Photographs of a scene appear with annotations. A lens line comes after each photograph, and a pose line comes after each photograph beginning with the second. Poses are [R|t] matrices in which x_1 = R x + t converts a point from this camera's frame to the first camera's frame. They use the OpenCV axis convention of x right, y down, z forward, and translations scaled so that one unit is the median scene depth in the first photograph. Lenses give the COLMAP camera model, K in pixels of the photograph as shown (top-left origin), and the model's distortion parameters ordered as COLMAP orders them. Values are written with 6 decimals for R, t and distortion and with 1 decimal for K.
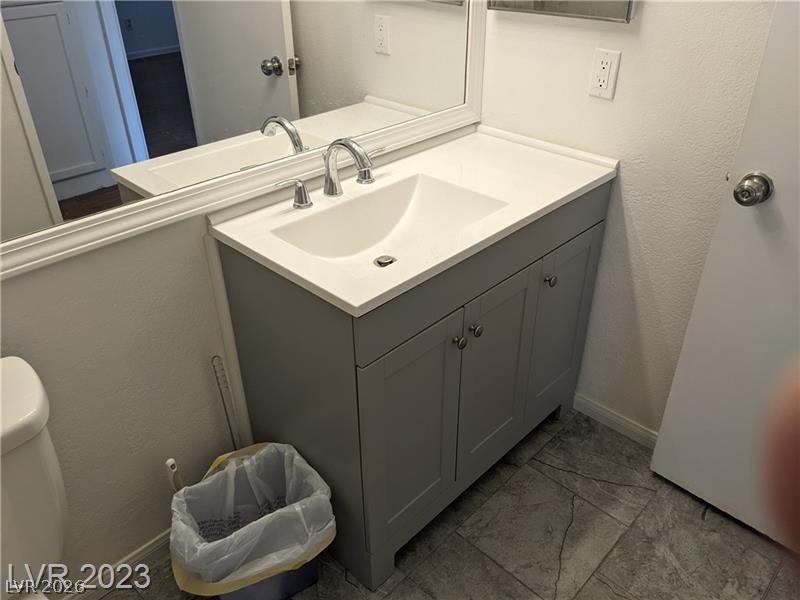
lens RADIAL K [[638.1, 0, 389.7], [0, 638.1, 295.2], [0, 0, 1]] dist [0.073937, -0.113599]
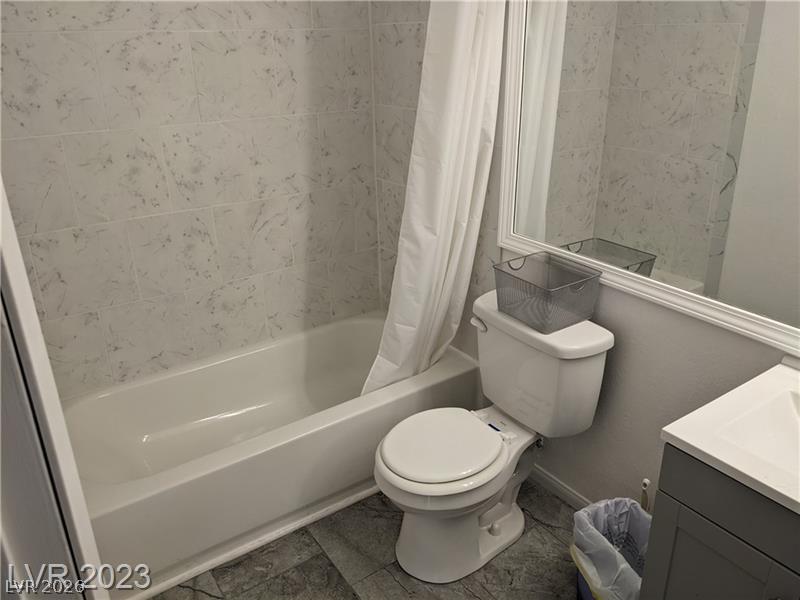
lens RADIAL K [[638.1, 0, 389.7], [0, 638.1, 295.2], [0, 0, 1]] dist [0.073937, -0.113599]
pose [[-0.208655, 0.394425, -0.894926, 0.821229], [-0.488141, 0.750930, 0.444772, -0.366043], [0.847456, 0.529654, 0.035850, 0.327153]]
